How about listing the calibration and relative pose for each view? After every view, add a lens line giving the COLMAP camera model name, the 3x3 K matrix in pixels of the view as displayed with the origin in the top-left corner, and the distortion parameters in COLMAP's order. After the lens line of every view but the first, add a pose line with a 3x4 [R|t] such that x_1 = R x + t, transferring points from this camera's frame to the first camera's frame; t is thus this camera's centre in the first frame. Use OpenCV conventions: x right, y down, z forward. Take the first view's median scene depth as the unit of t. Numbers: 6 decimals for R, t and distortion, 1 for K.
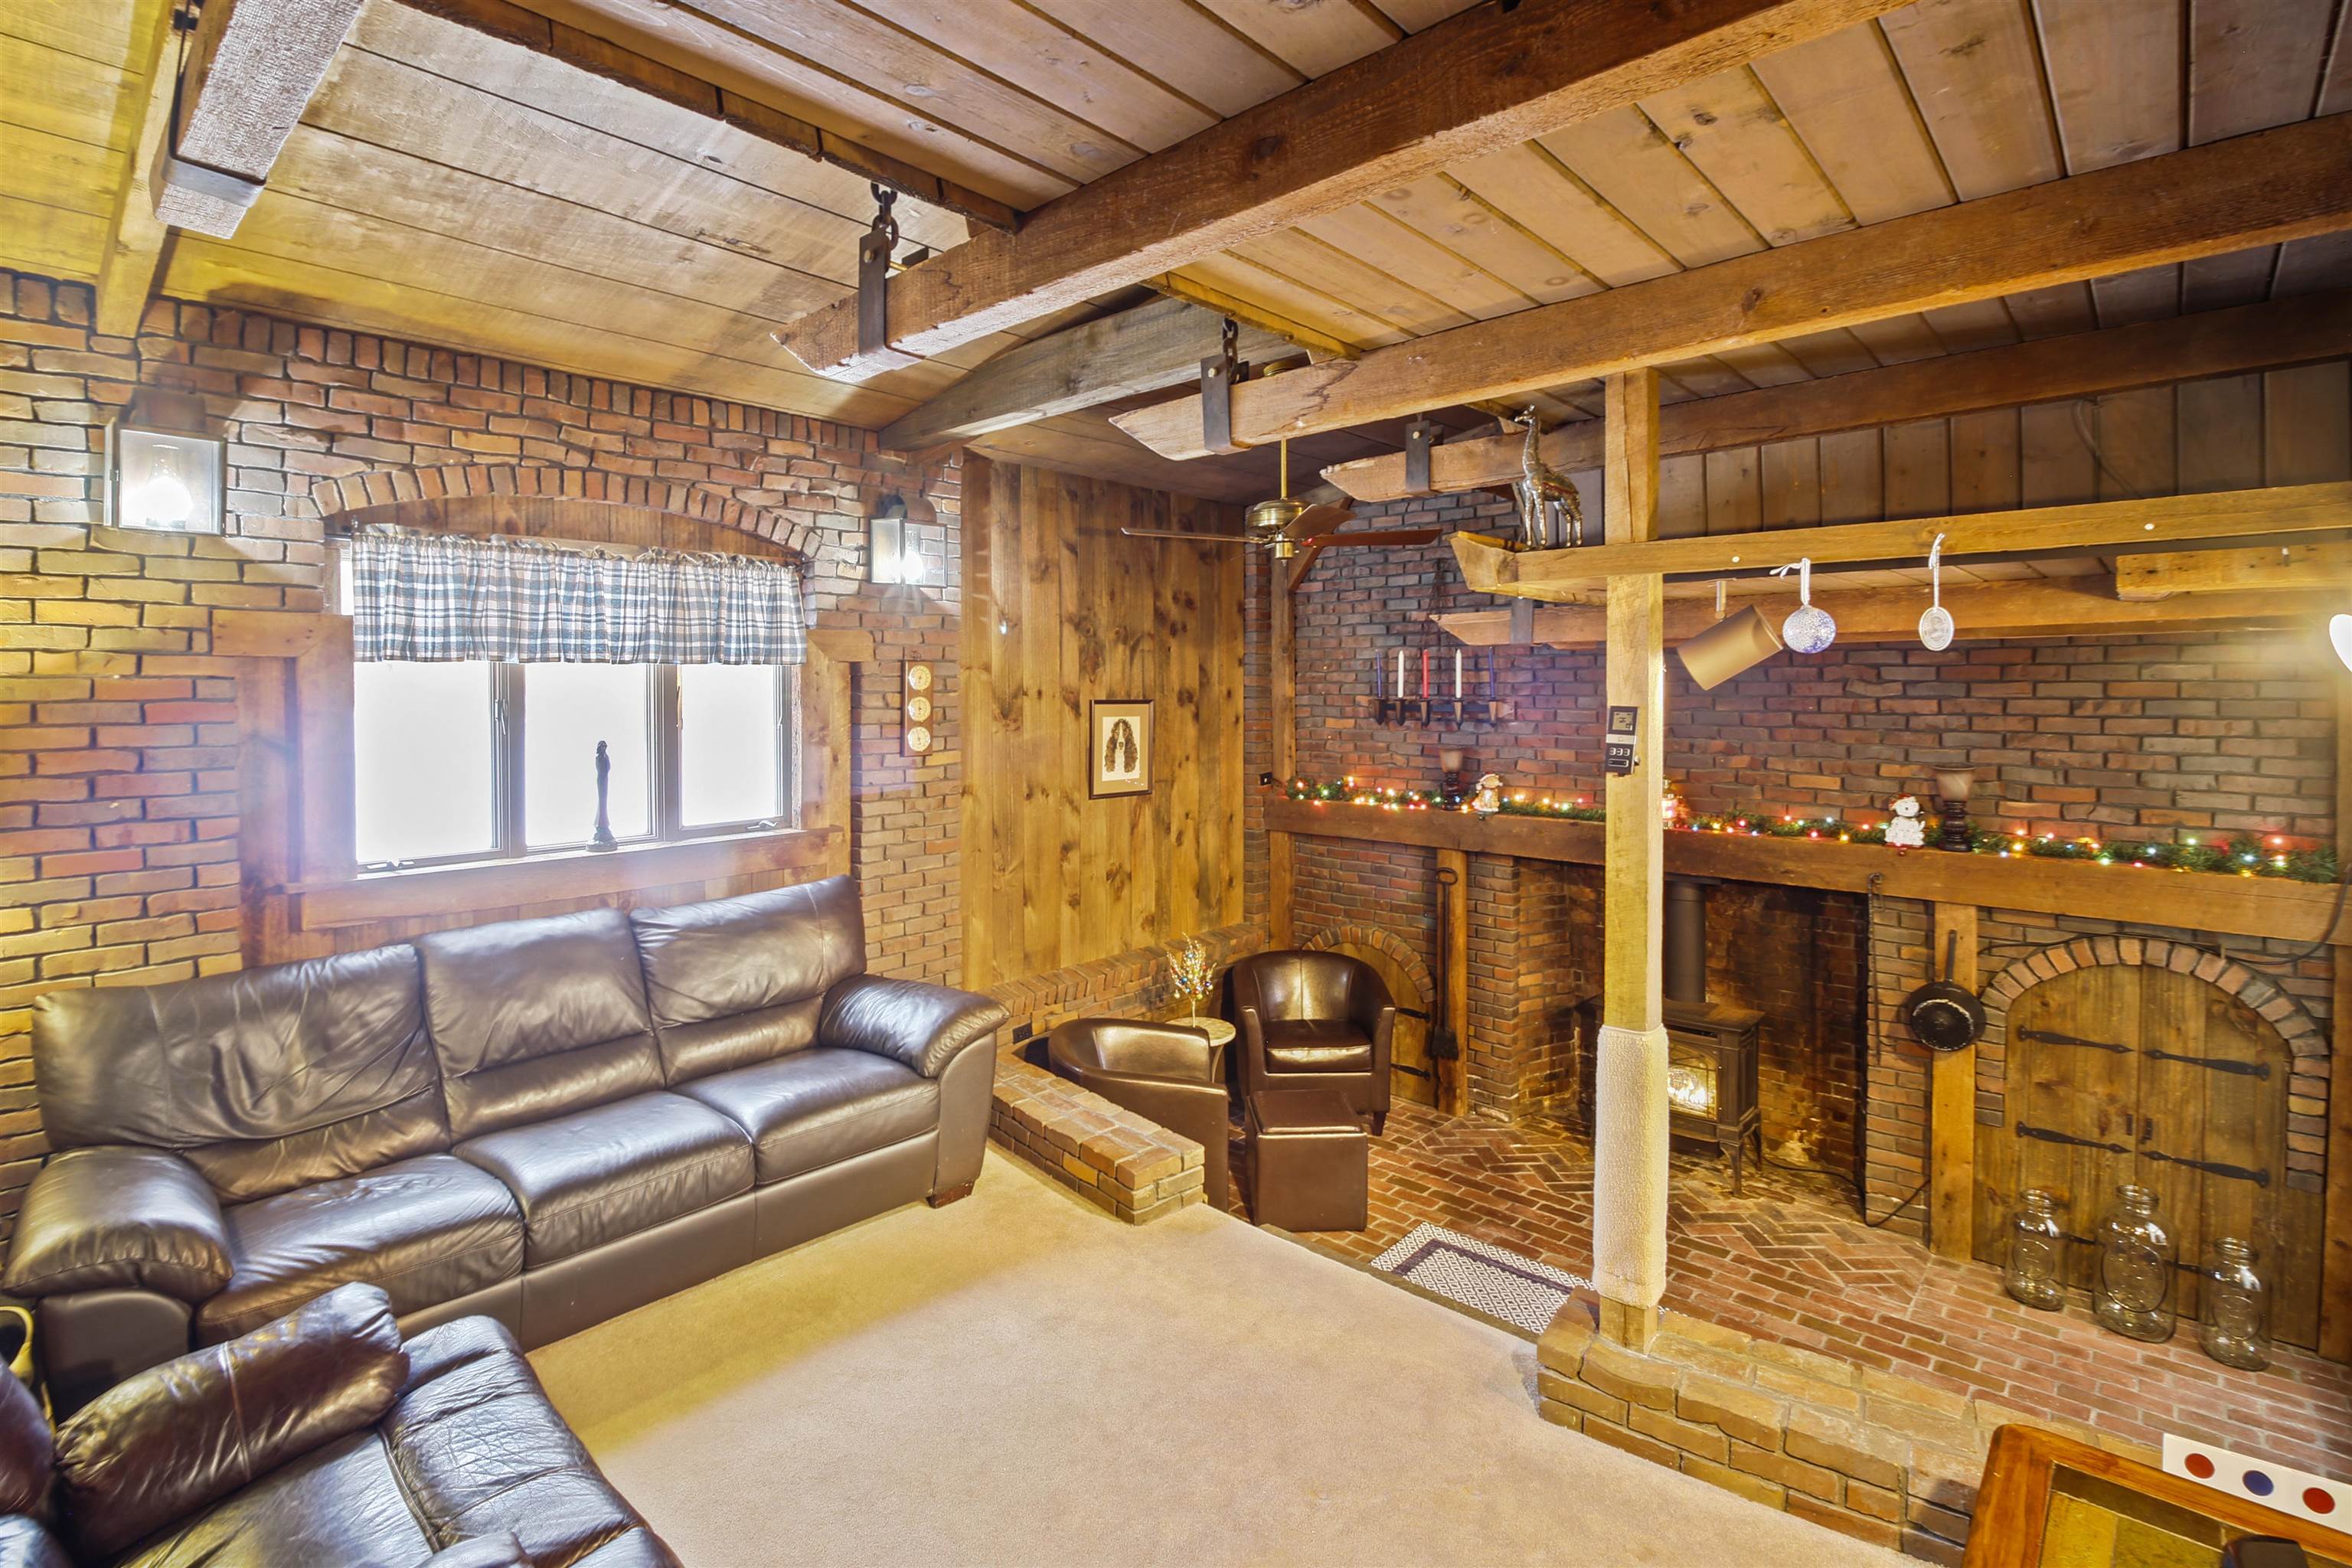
lens RADIAL K [[1118.5, 0, 1117.3], [0, 1118.5, 702.5], [0, 0, 1]] dist [-0.005219, -0.009117]
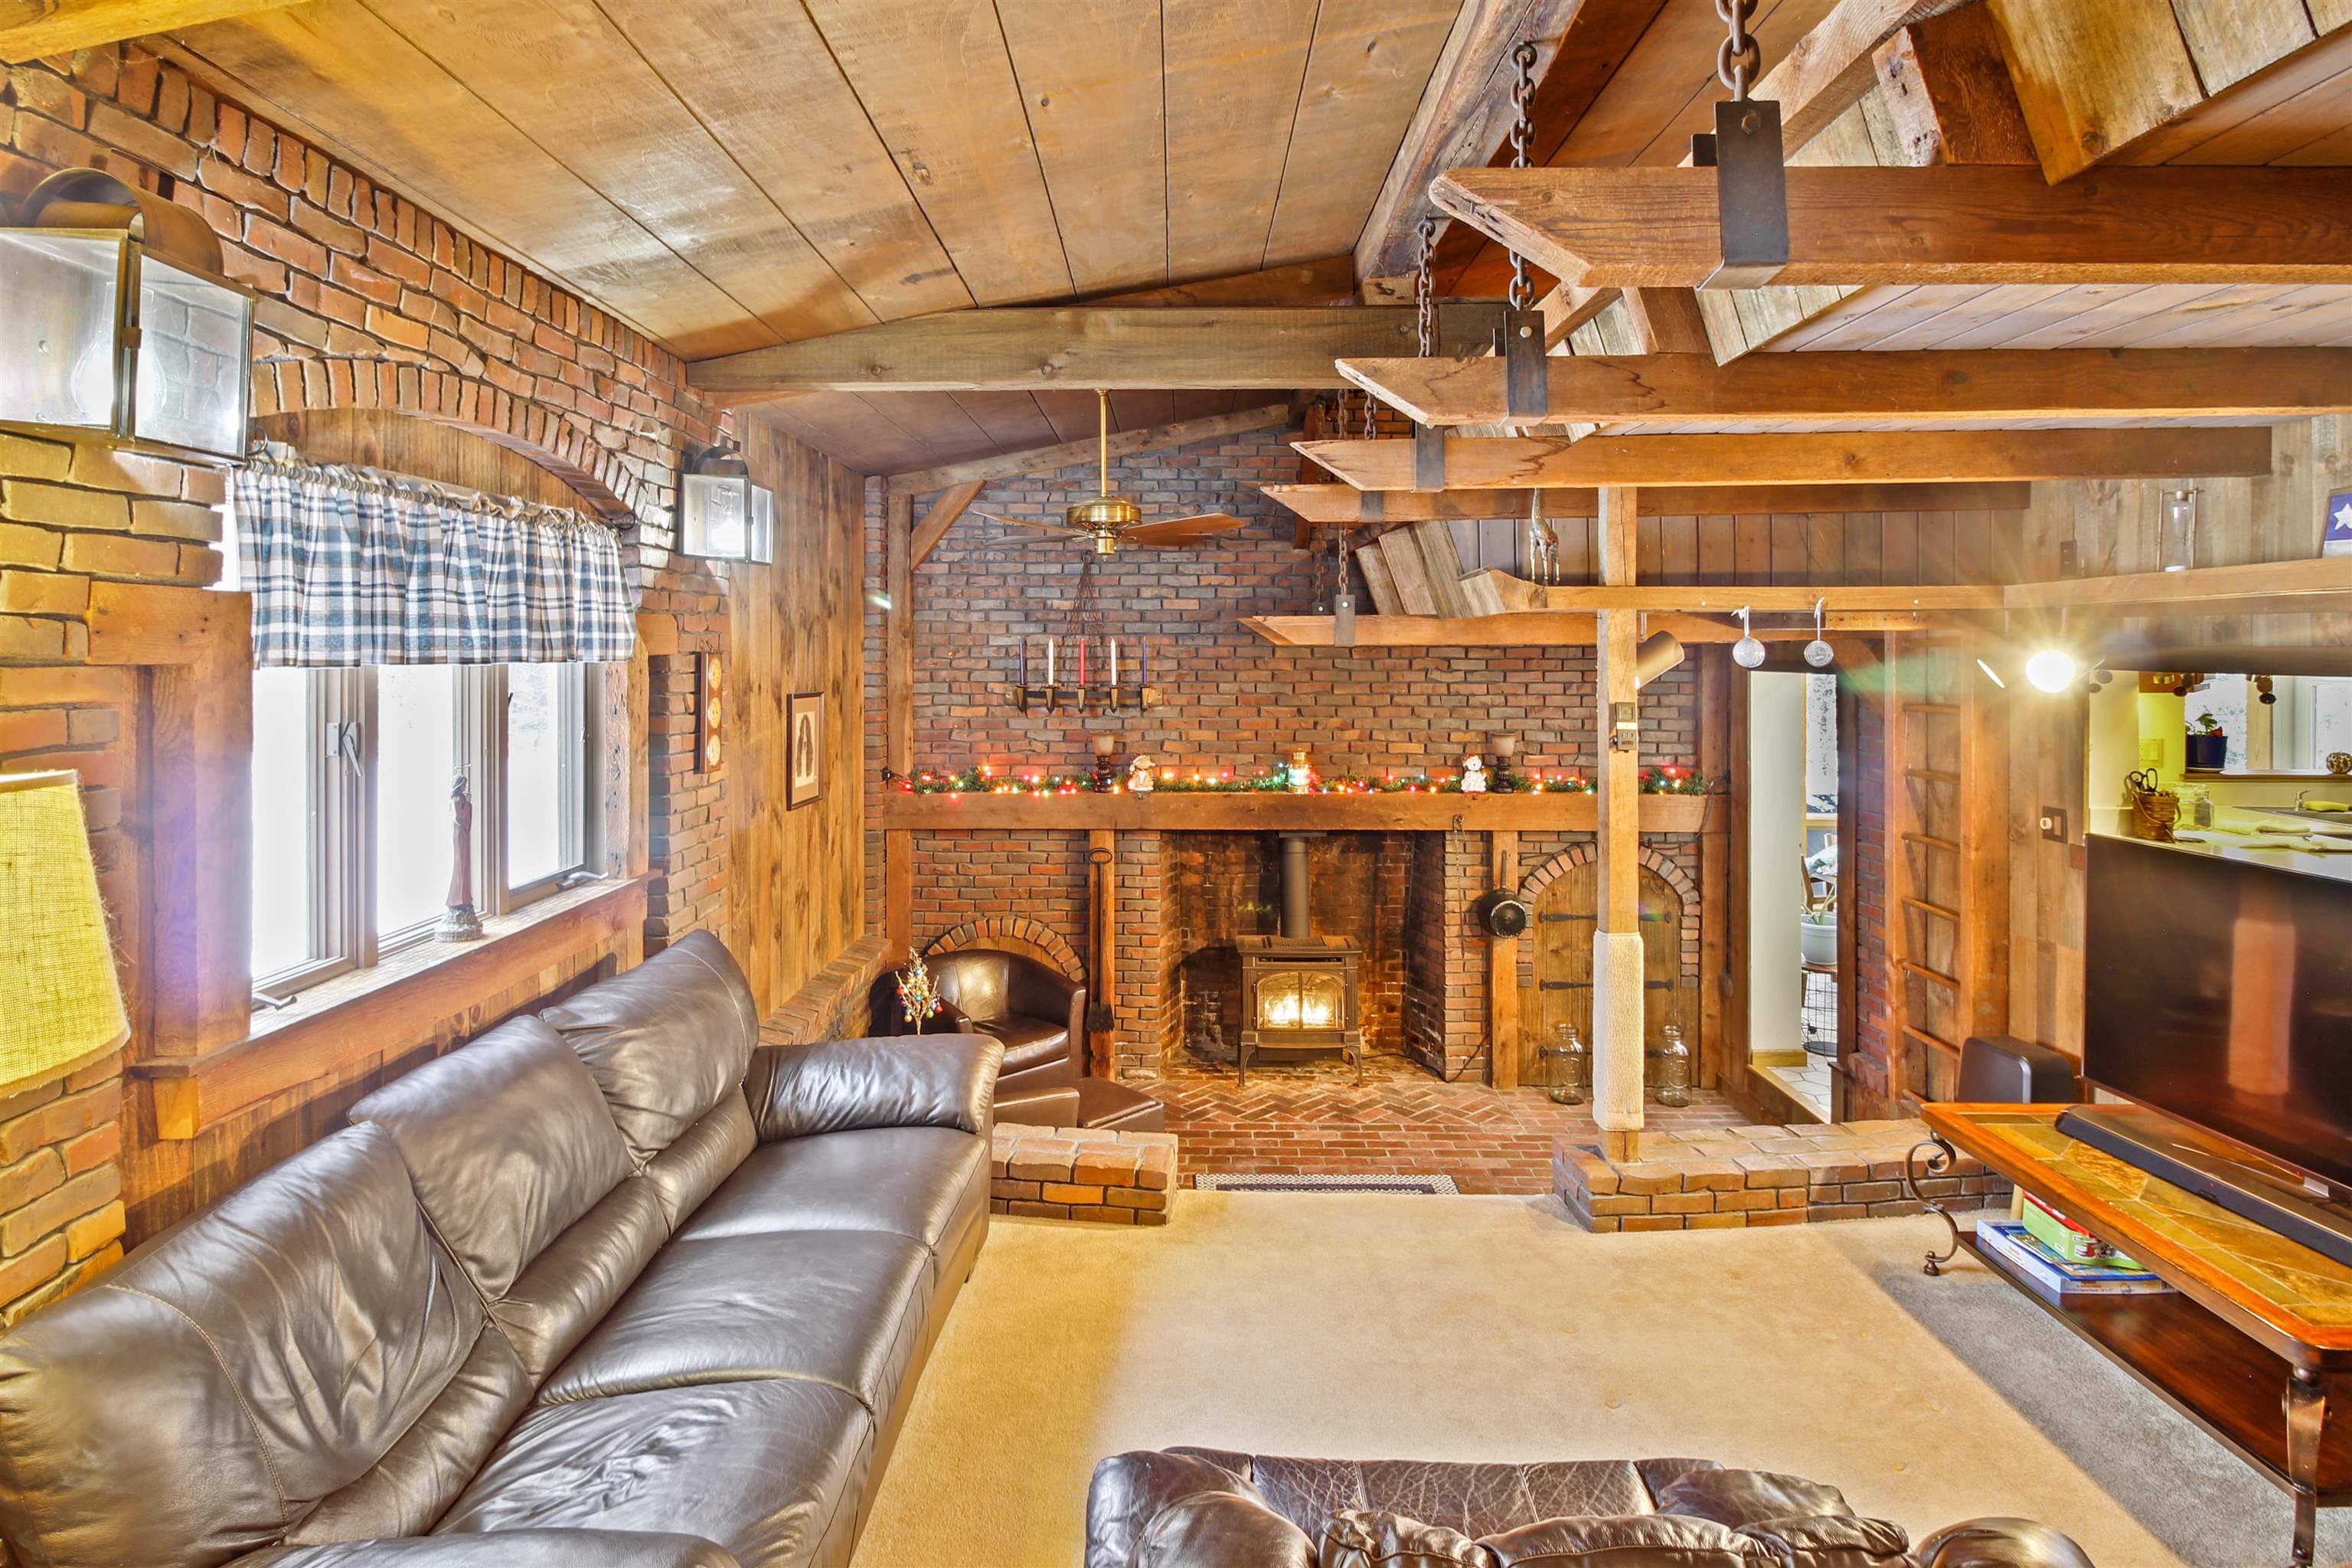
lens RADIAL K [[1218.6, 0, 1202.5], [0, 1218.6, 659.8], [0, 0, 1]] dist [-0.007275, -0.010068]
pose [[0.737613, -0.000922, 0.675223, -0.527203], [0.008688, 0.999929, -0.008125, -0.022853], [-0.675168, 0.011860, 0.737569, 0.125328]]
